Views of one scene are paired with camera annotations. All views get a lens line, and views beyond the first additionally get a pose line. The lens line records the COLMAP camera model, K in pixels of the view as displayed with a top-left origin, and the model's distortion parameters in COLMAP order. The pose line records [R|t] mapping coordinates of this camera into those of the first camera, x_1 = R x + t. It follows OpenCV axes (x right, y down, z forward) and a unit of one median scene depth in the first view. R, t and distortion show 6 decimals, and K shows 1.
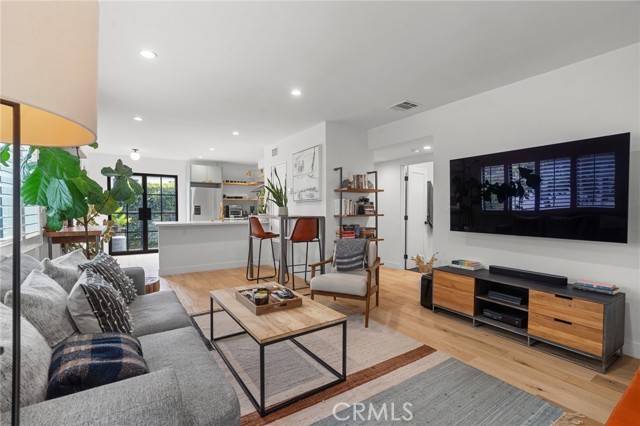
lens RADIAL K [[292.5, 0, 320.0], [0, 292.5, 219.6], [0, 0, 1]] dist [-0.010631, 0.004513]
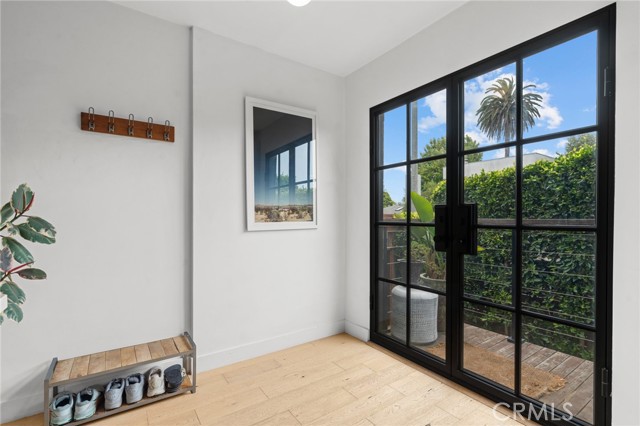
lens RADIAL K [[292.5, 0, 314.3], [0, 292.5, 221.6], [0, 0, 1]] dist [-0.010631, 0.004513]
pose [[0.000892, 0.014143, -0.999900, -0.340944], [-0.036372, 0.999239, 0.014101, -0.025281], [0.999338, 0.036356, 0.001405, 0.879088]]
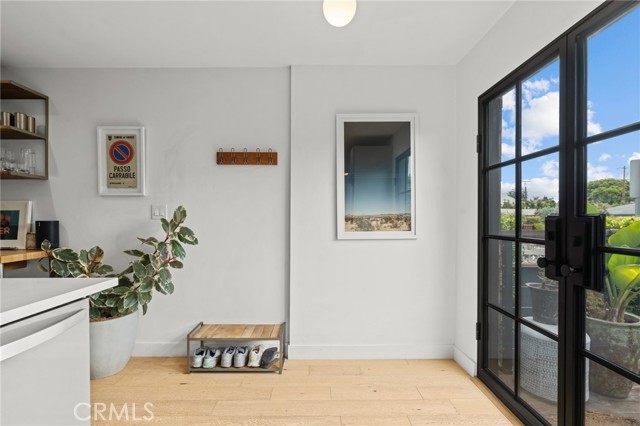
lens RADIAL K [[296.0, 0, 318.6], [0, 296.0, 221.1], [0, 0, 1]] dist [-0.004477, 0.000142]
pose [[-0.551471, 0.008495, -0.834151, -0.358457], [-0.032289, 0.998981, 0.031520, -0.039064], [0.833569, 0.044316, -0.550635, 0.974811]]
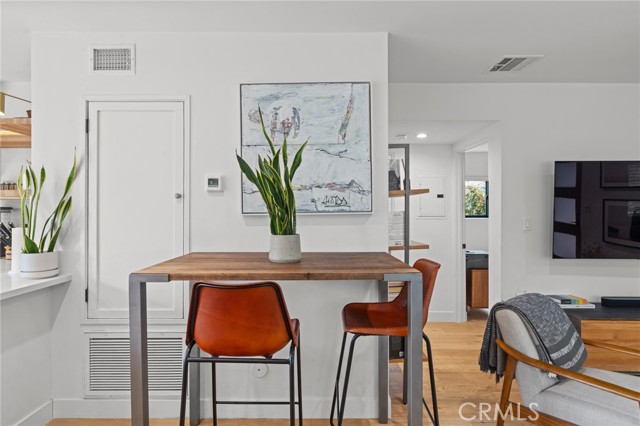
lens RADIAL K [[337.5, 0, 309.0], [0, 337.5, 209.7], [0, 0, 1]] dist [0.003412, 0.002949]
pose [[0.555444, 0.001566, 0.831553, -0.271524], [0.030090, 0.999305, -0.021980, -0.038325], [-0.831009, 0.037230, 0.555011, 0.484277]]
